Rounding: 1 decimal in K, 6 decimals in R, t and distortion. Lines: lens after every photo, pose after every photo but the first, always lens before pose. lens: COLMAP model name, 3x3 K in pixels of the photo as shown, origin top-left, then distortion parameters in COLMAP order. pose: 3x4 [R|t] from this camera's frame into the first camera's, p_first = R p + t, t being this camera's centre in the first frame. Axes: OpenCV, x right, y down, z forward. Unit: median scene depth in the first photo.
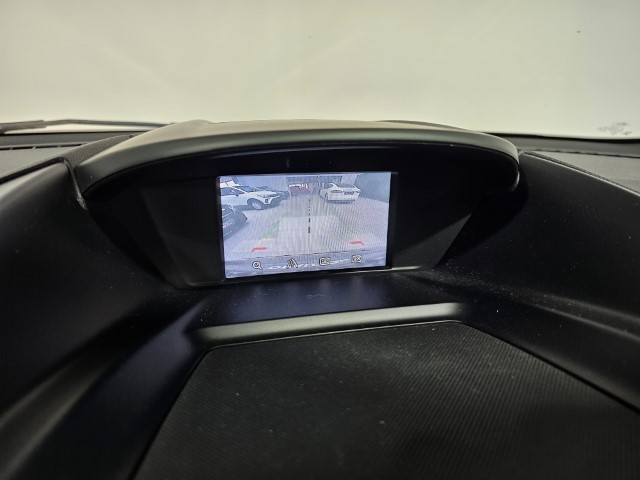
lens RADIAL K [[423.7, 0, 319.3], [0, 423.7, 240.0], [0, 0, 1]] dist [0.007943, -0.015542]
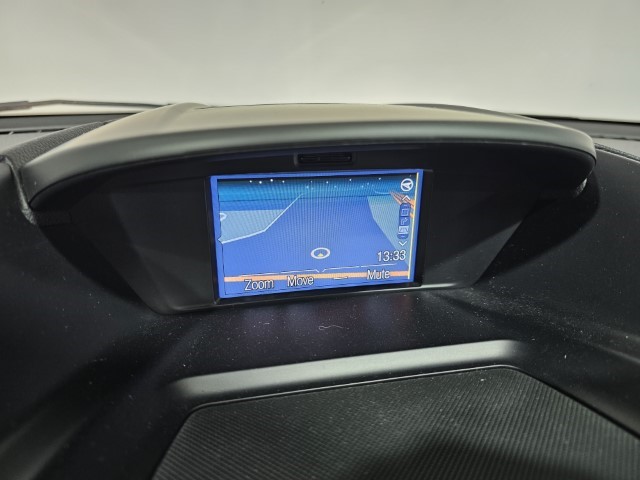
lens RADIAL K [[423.7, 0, 319.7], [0, 423.7, 240.0], [0, 0, 1]] dist [0.007943, -0.015542]
pose [[0.999727, 0.008144, -0.021906, -0.010935], [-0.007074, 0.998798, 0.048506, -0.069236], [0.022274, -0.048338, 0.998583, 0.199045]]
